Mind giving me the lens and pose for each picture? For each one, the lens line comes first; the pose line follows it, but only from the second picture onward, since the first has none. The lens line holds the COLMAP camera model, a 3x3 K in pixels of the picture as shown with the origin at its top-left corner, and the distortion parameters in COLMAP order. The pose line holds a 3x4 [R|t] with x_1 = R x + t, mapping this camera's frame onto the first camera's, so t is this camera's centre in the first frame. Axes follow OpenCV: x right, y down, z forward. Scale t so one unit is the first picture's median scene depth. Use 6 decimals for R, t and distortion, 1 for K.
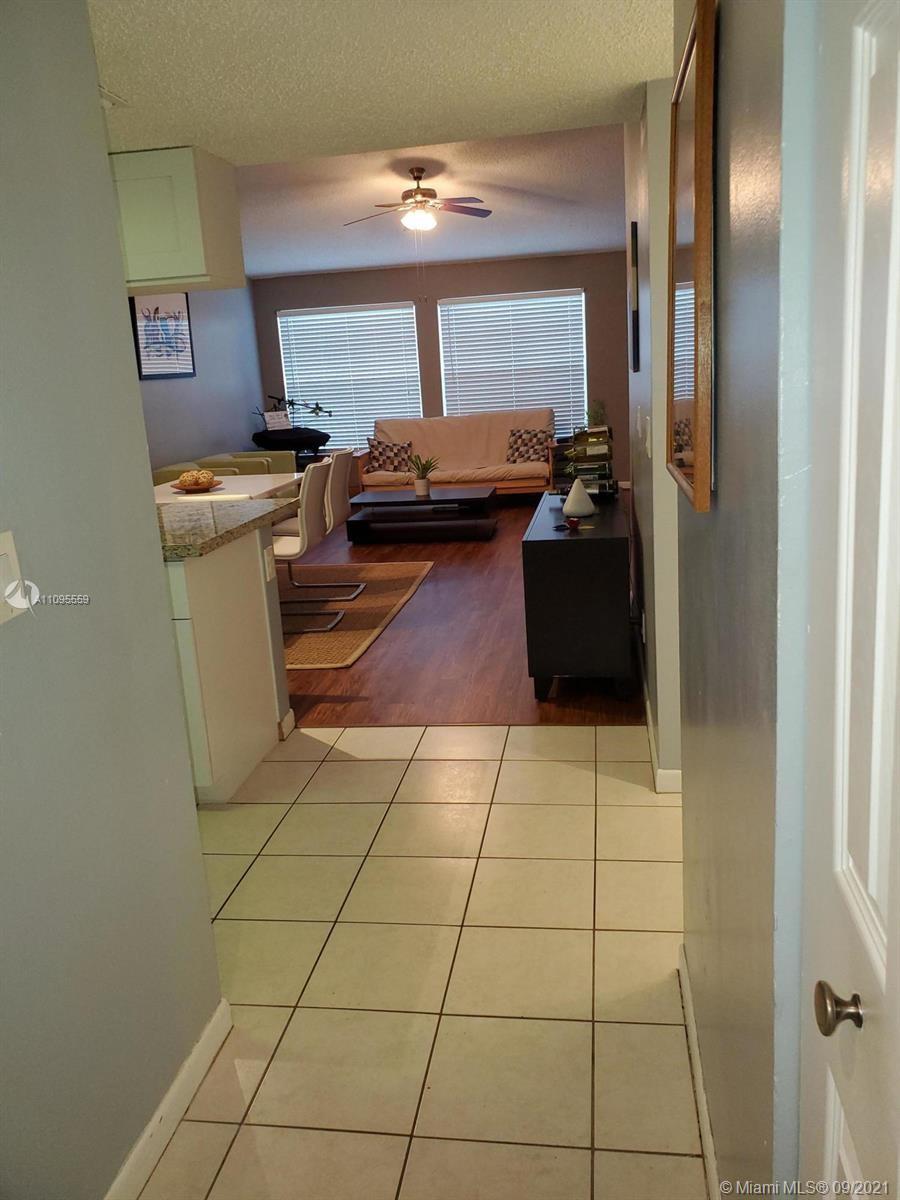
lens RADIAL K [[936.0, 0, 466.1], [0, 936.0, 593.6], [0, 0, 1]] dist [0.026103, -0.045776]
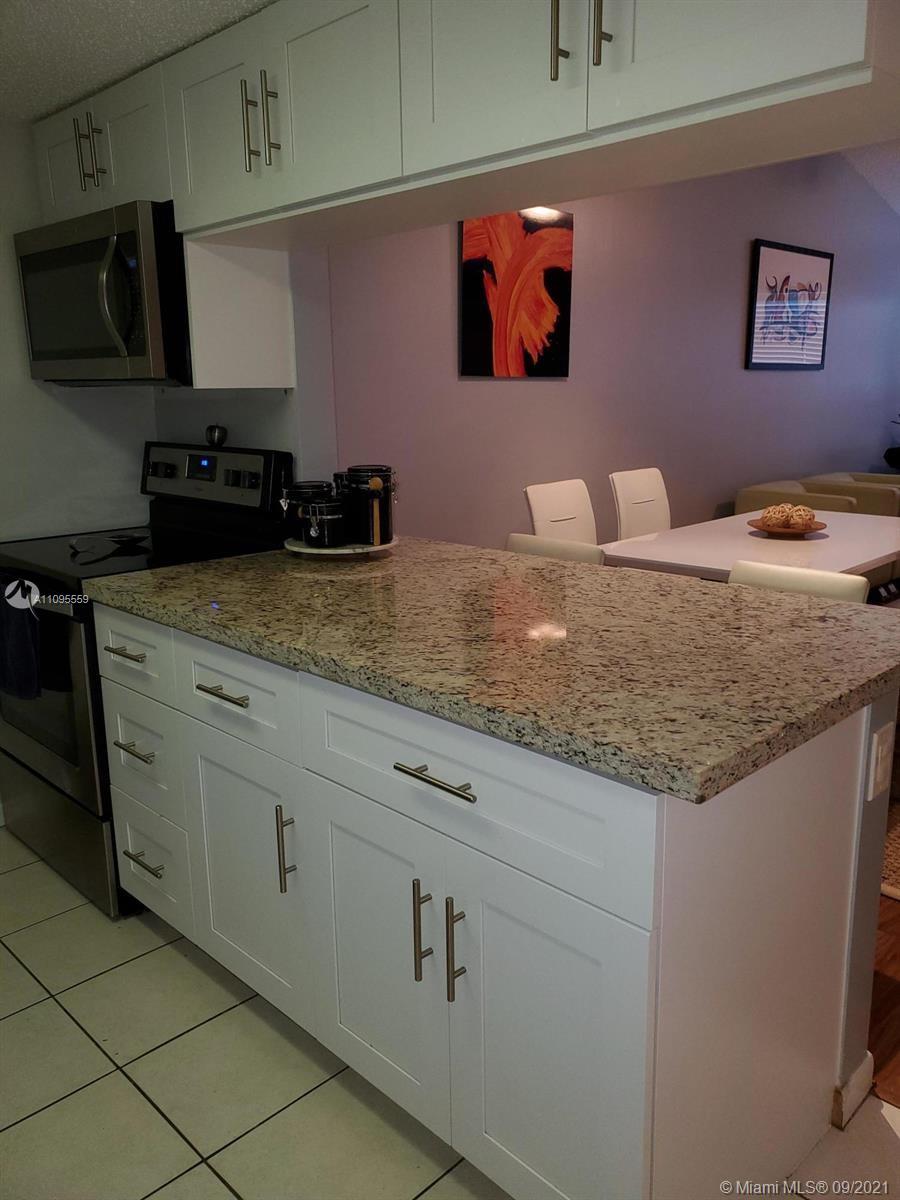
lens RADIAL K [[936.0, 0, 466.1], [0, 936.0, 593.6], [0, 0, 1]] dist [0.026103, -0.045776]
pose [[0.802818, 0.169213, -0.571707, -0.059933], [-0.167404, 0.984282, 0.056251, -0.050923], [0.572240, 0.050547, 0.818527, 0.243263]]
